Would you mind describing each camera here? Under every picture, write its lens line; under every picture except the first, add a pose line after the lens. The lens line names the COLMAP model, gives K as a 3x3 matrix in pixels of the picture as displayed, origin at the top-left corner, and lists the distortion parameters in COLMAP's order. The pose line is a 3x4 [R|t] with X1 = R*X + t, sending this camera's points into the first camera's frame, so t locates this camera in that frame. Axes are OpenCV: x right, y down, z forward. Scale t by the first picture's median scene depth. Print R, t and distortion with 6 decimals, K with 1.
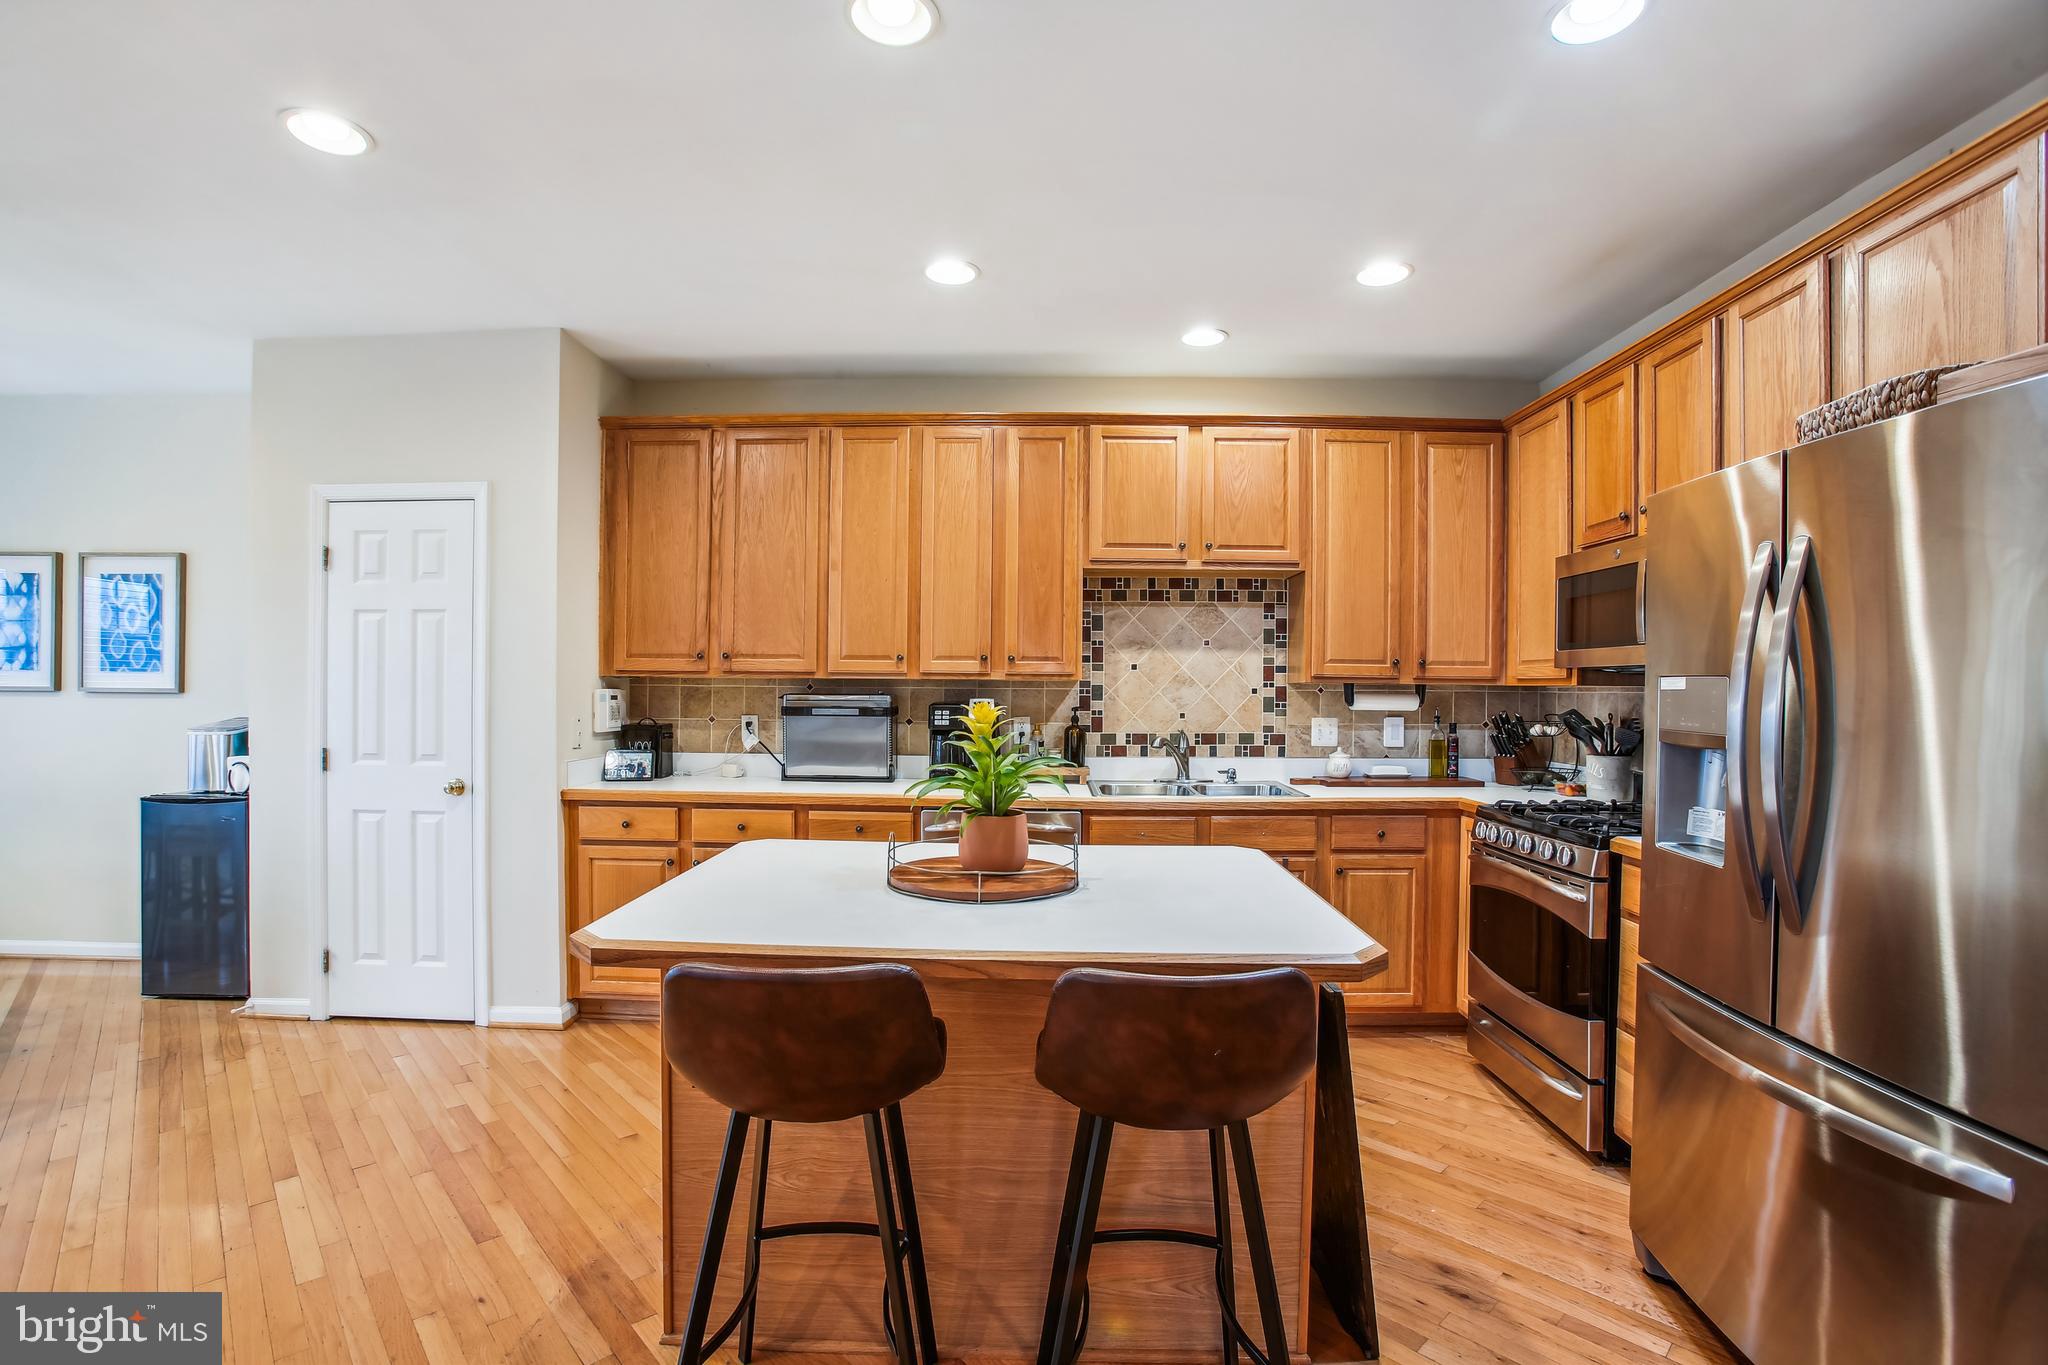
lens RADIAL K [[953.1, 0, 1017.5], [0, 953.1, 692.1], [0, 0, 1]] dist [-0.082120, 0.039089]
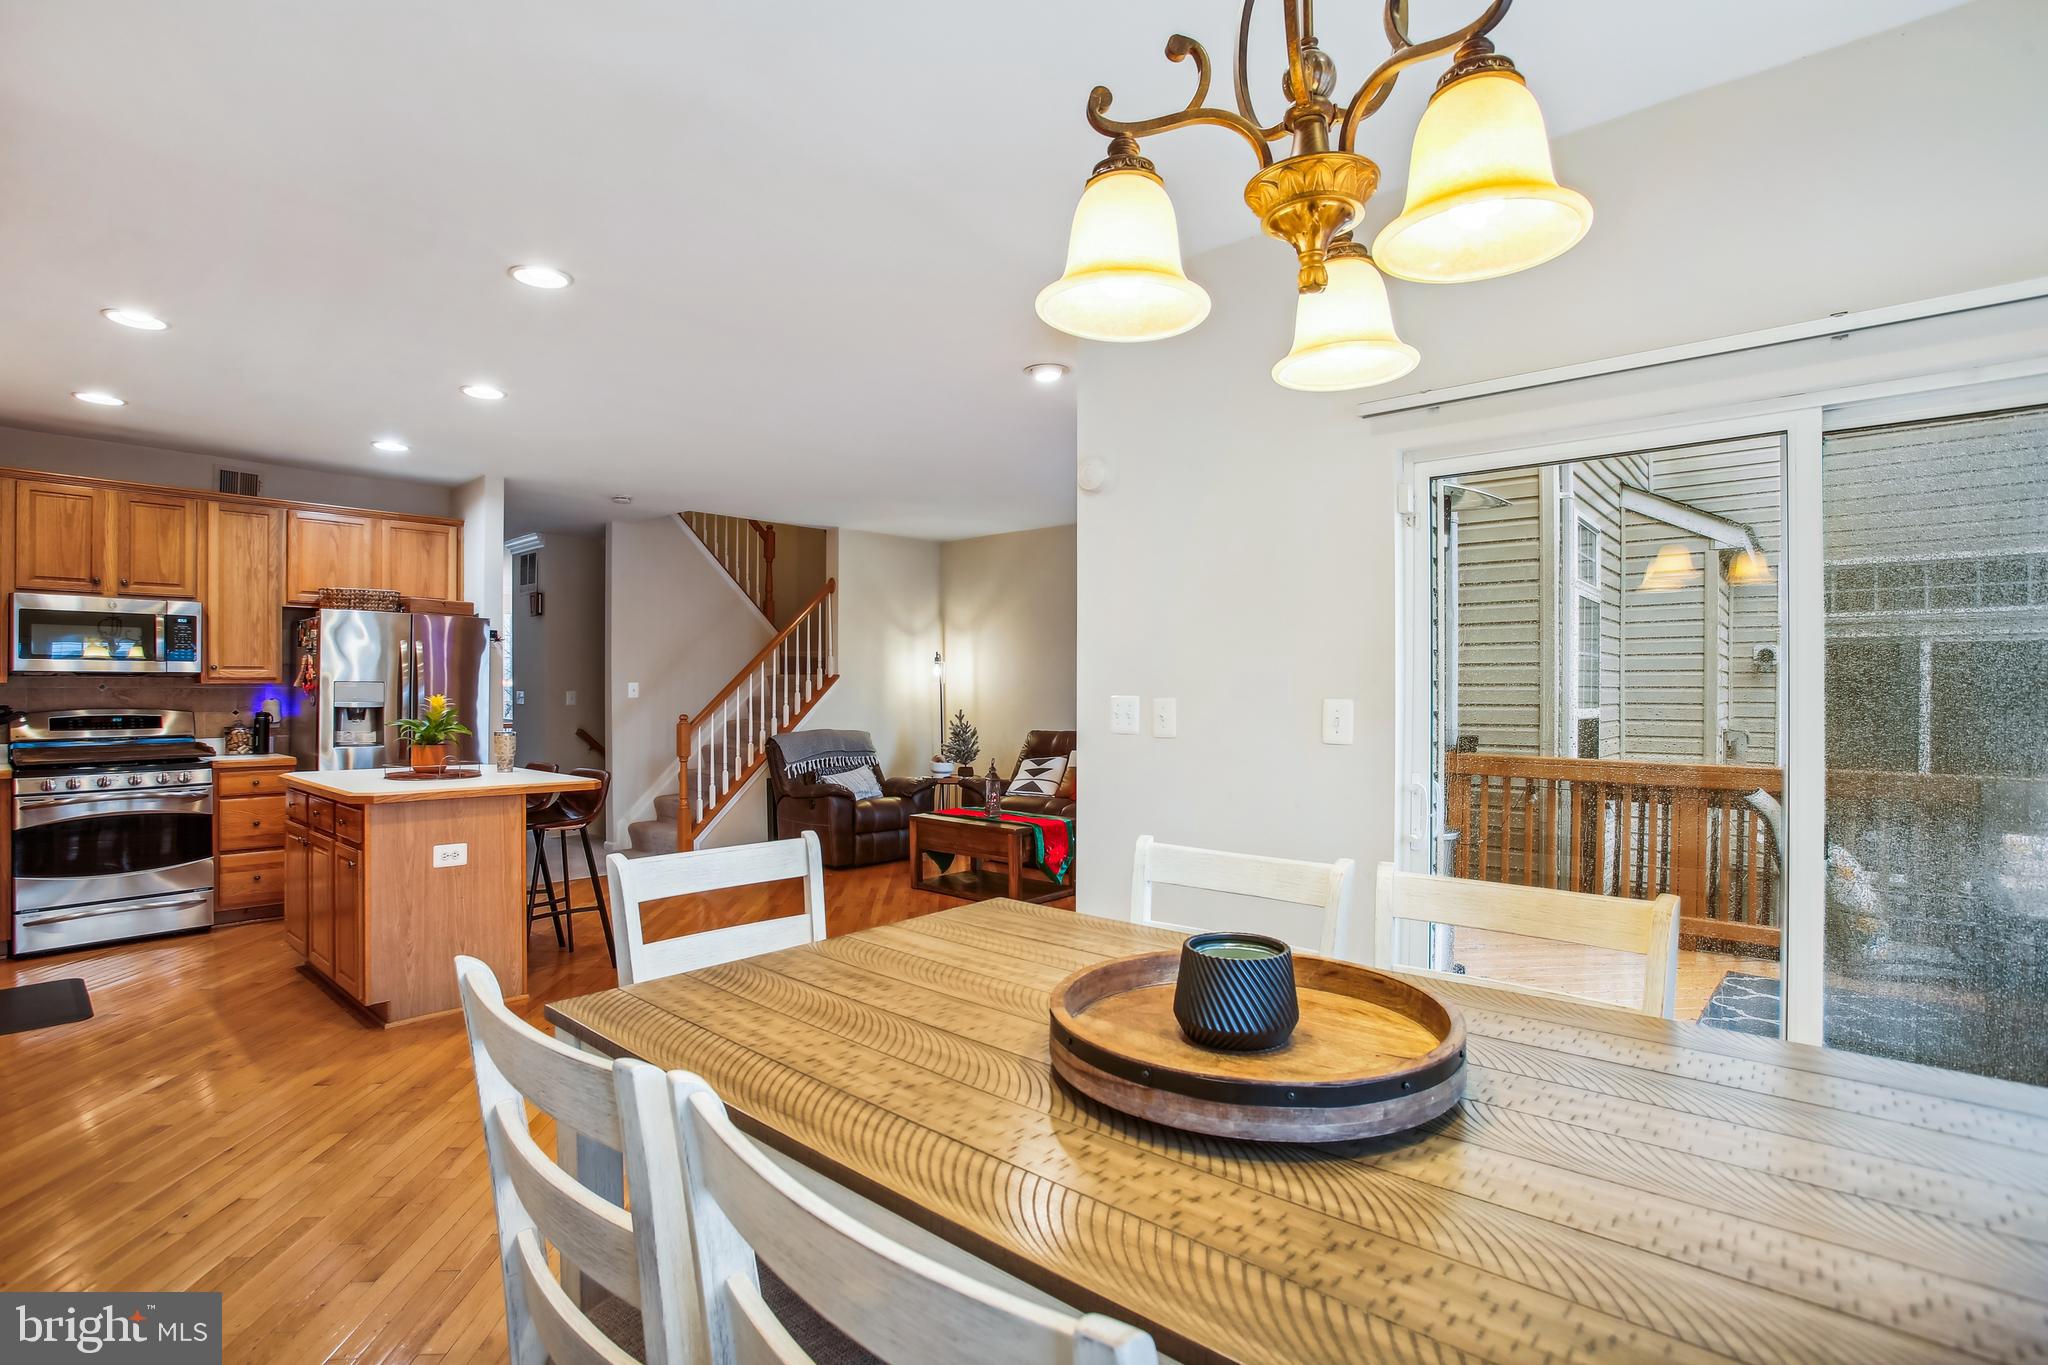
lens RADIAL K [[953.1, 0, 1017.5], [0, 953.1, 692.1], [0, 0, 1]] dist [-0.082120, 0.039089]
pose [[-0.772326, -0.009442, 0.635157, -1.200033], [-0.001677, 0.999916, 0.012826, -0.011336], [-0.635225, 0.008841, -0.772277, 0.890722]]
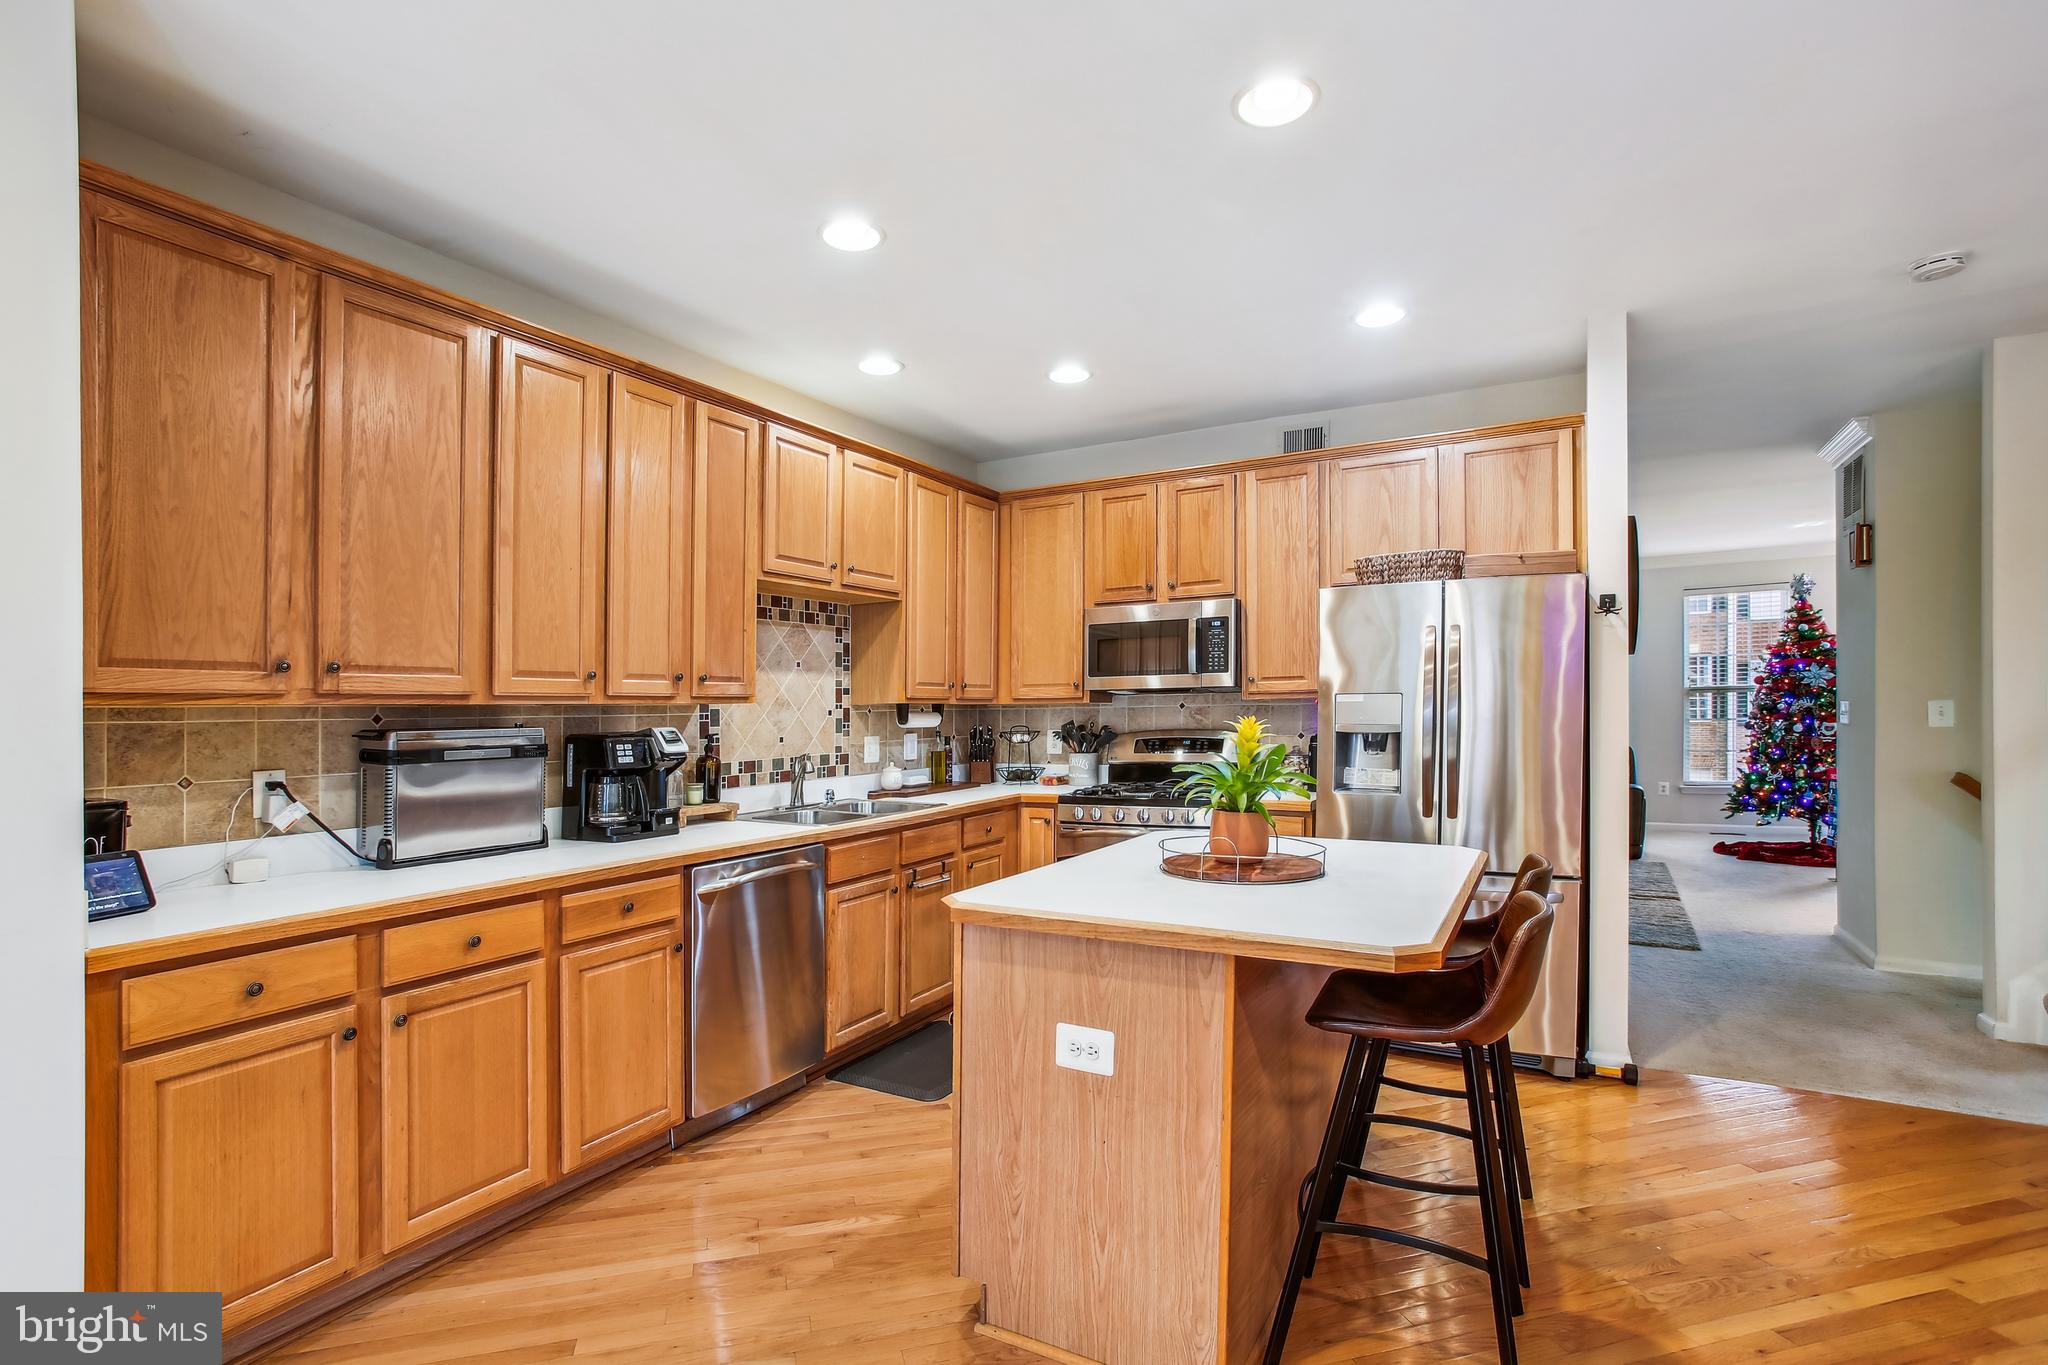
lens RADIAL K [[983.0, 0, 1026.3], [0, 983.0, 715.1], [0, 0, 1]] dist [-0.056834, 0.032338]
pose [[0.470643, -0.020618, 0.882083, -0.601410], [0.023865, 0.999659, 0.010633, -0.004866], [-0.882001, 0.016046, 0.470974, 0.327523]]
